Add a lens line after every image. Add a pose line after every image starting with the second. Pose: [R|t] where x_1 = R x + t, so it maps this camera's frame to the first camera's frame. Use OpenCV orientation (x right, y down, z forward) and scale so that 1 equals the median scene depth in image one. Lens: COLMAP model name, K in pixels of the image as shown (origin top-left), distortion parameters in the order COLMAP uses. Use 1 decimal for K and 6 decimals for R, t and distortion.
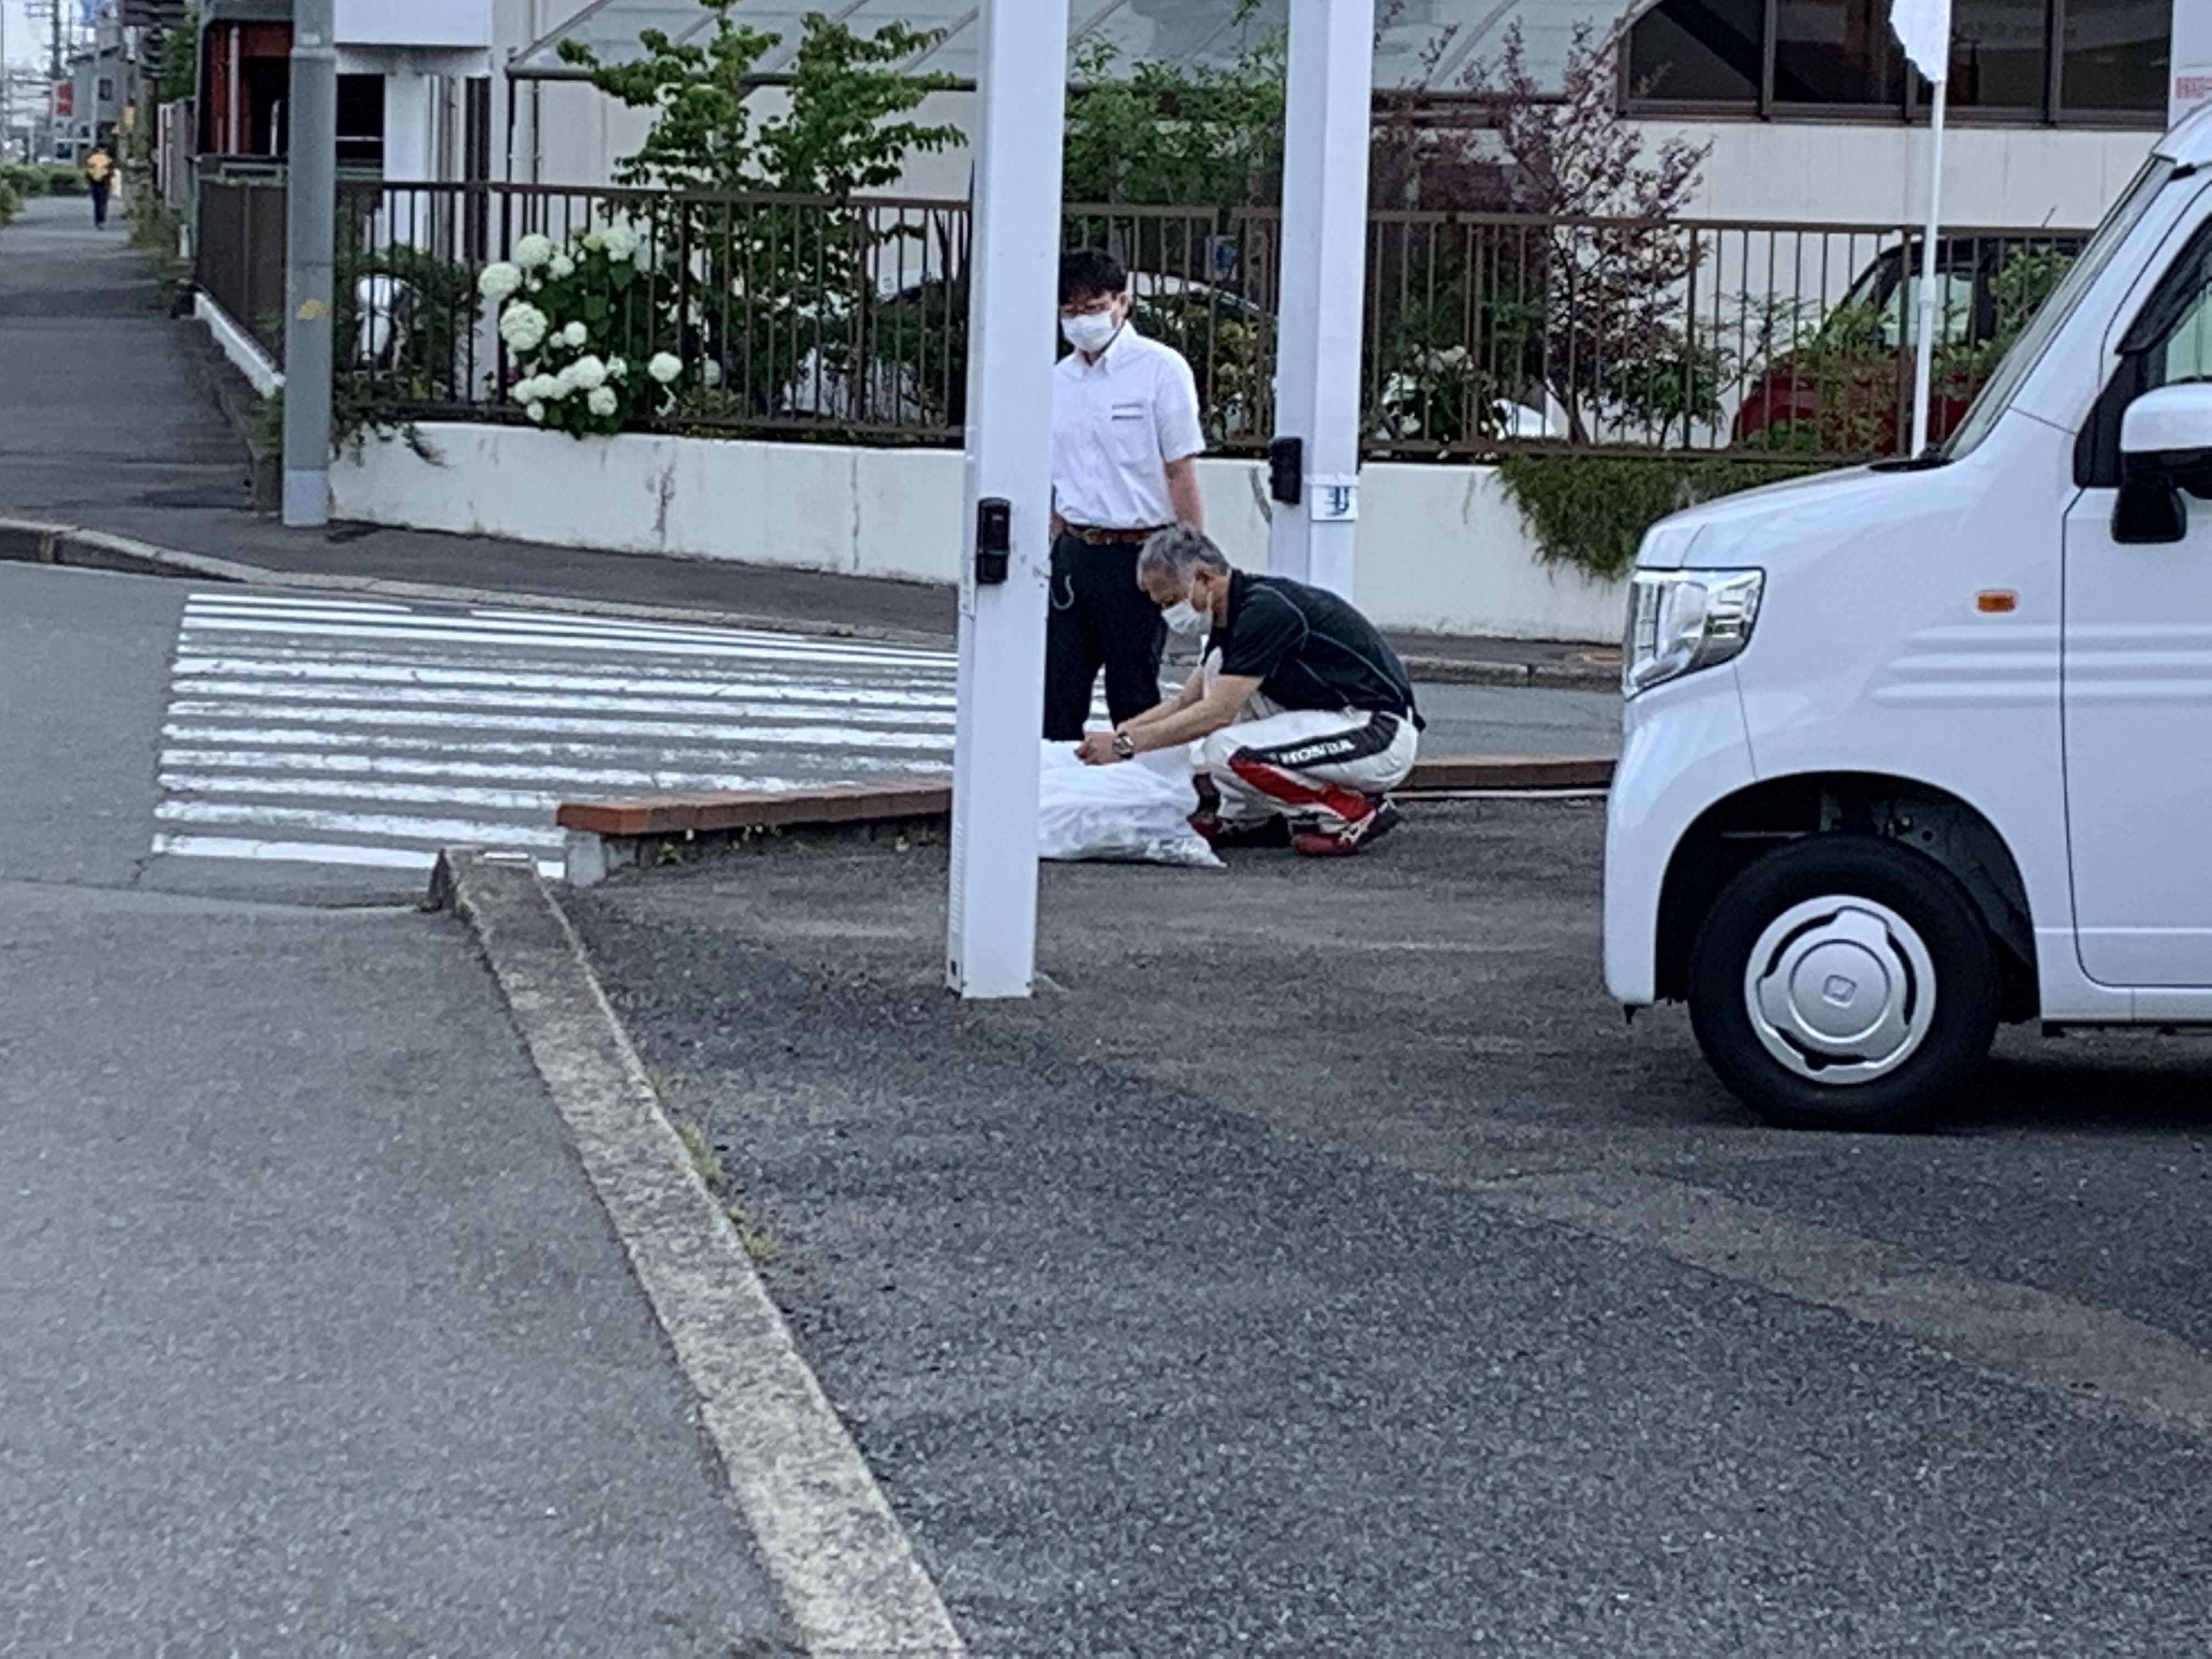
lens RADIAL K [[6933.7, 0, 1105.3], [0, 6933.7, 827.3], [0, 0, 1]] dist [0.176329, 0.000000]
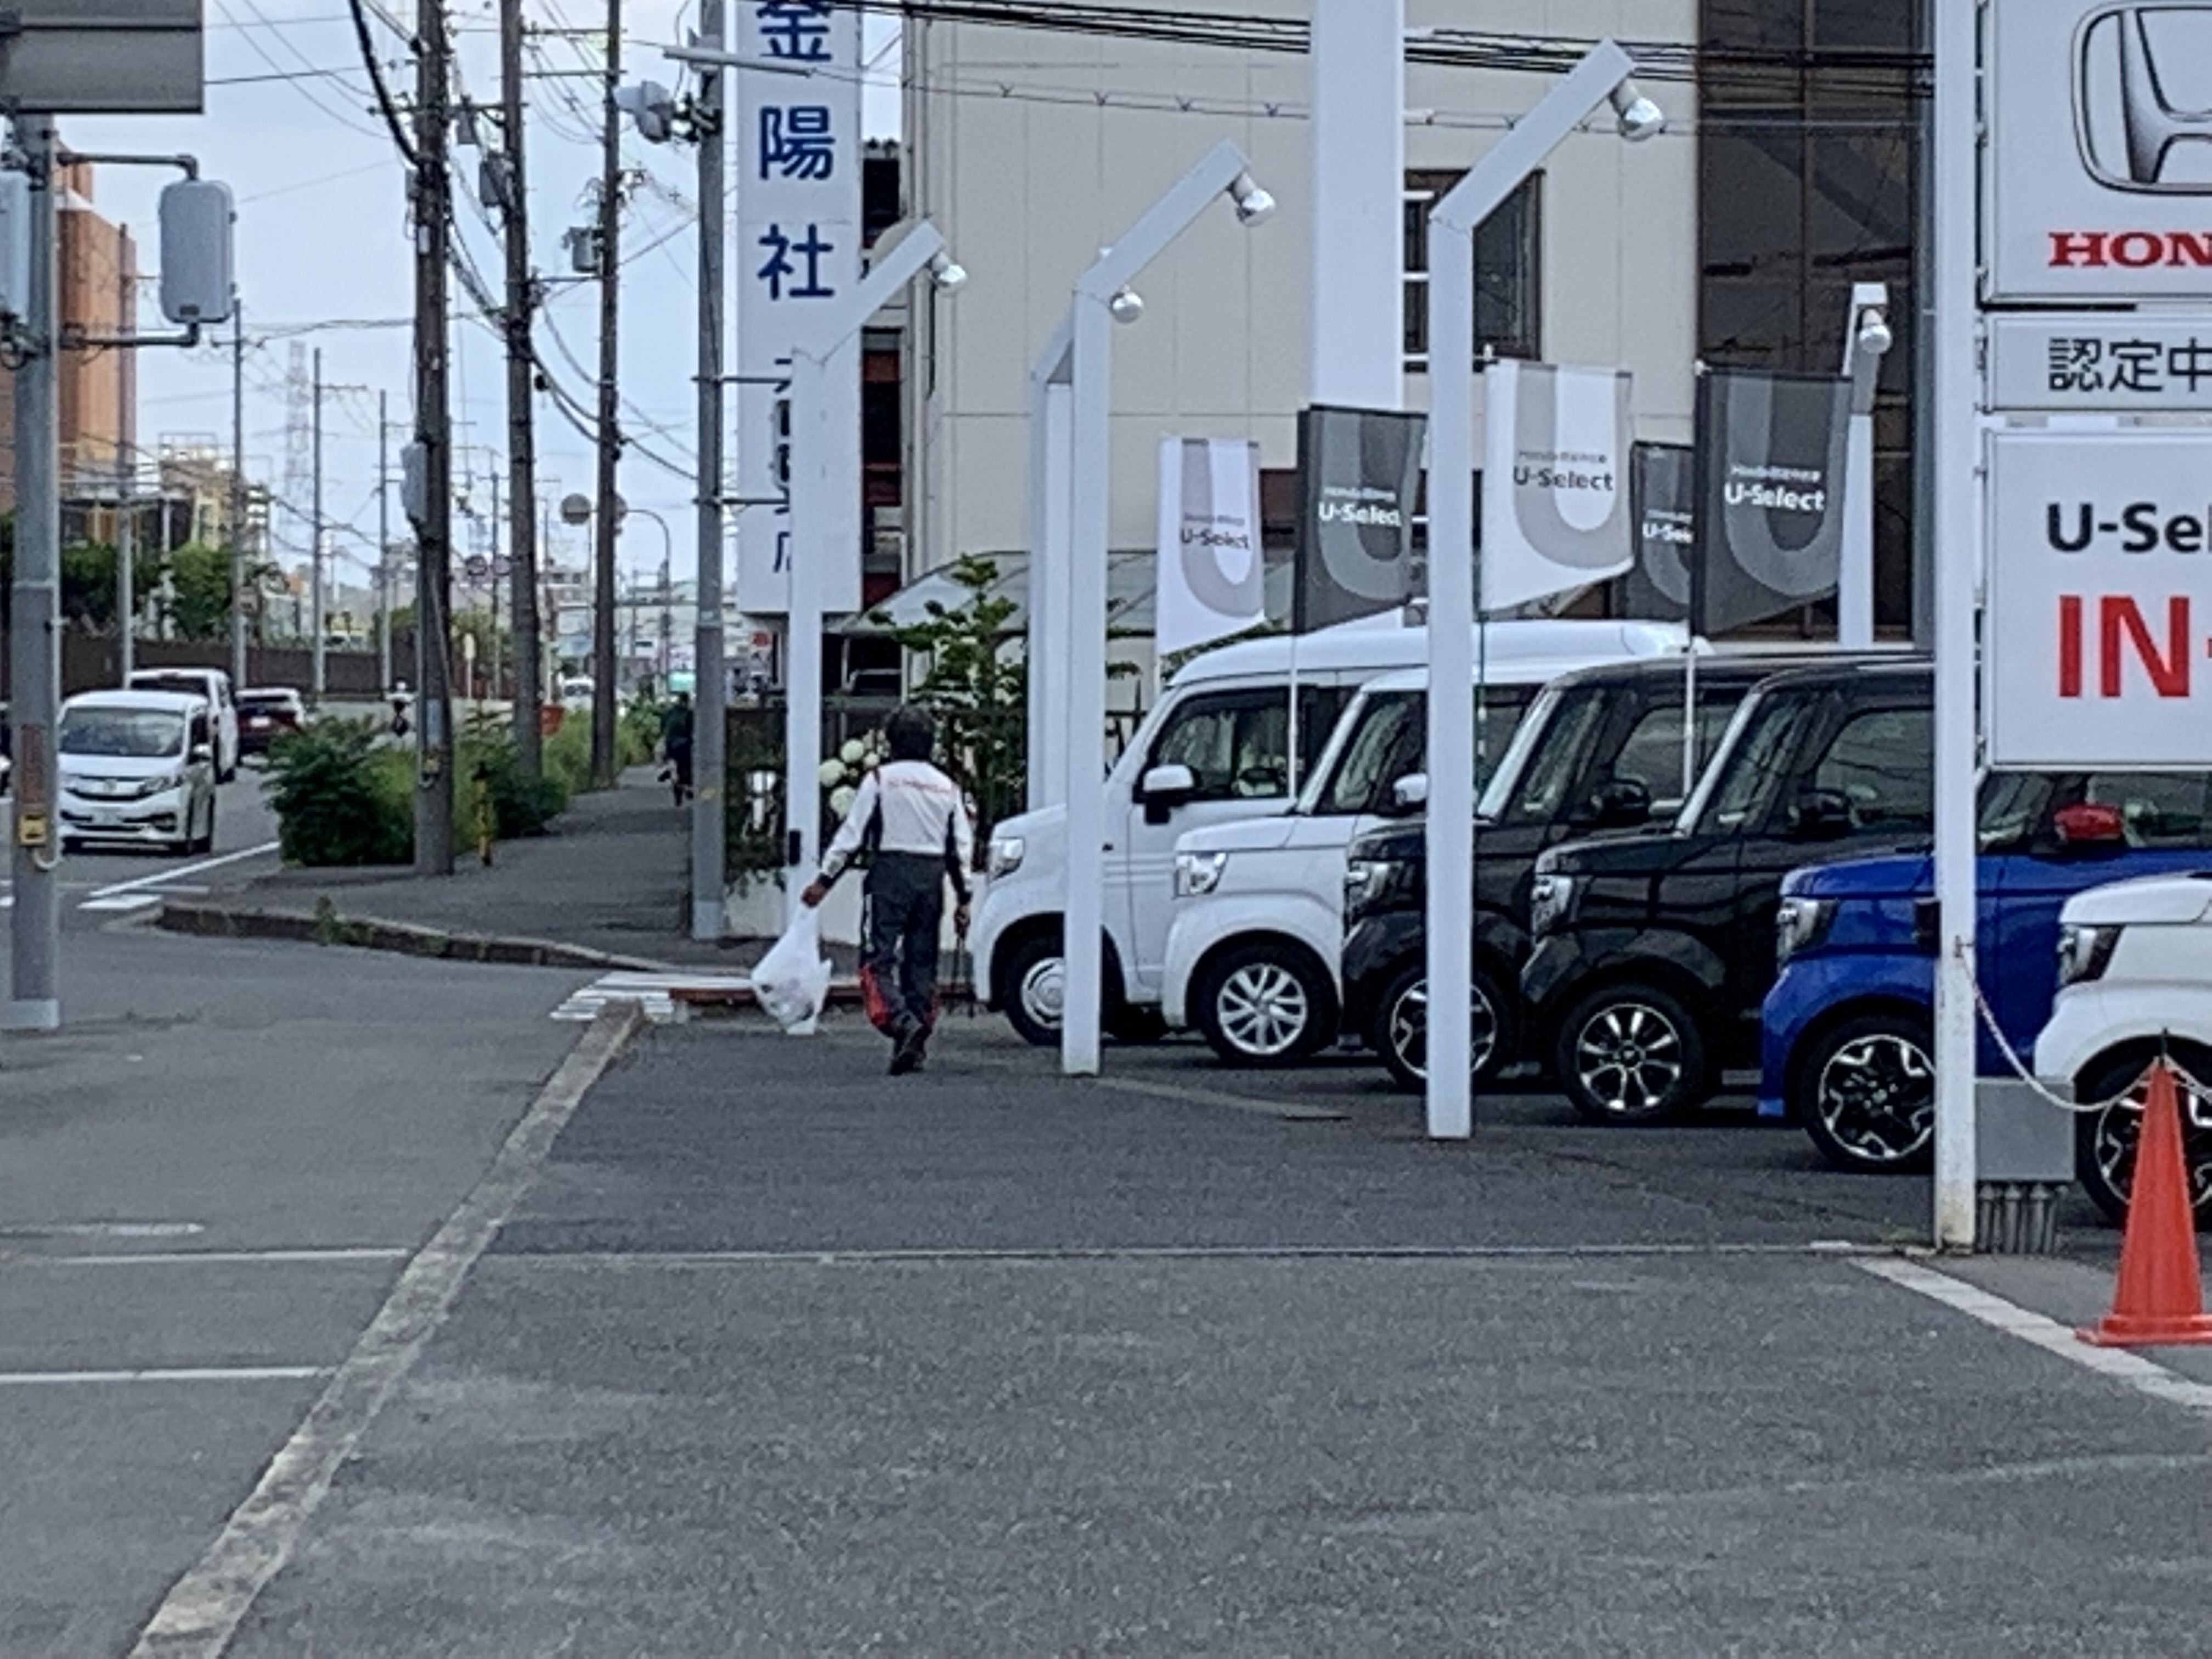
lens RADIAL K [[8370.8, 0, 1106.2], [0, 8370.8, 828.9], [0, 0, 1]] dist [-0.264772, 0.000000]
pose [[0.993813, -0.016517, -0.109836, 0.168049], [0.007939, 0.996915, -0.078084, 0.074180], [0.110787, 0.076729, 0.990878, -0.769128]]
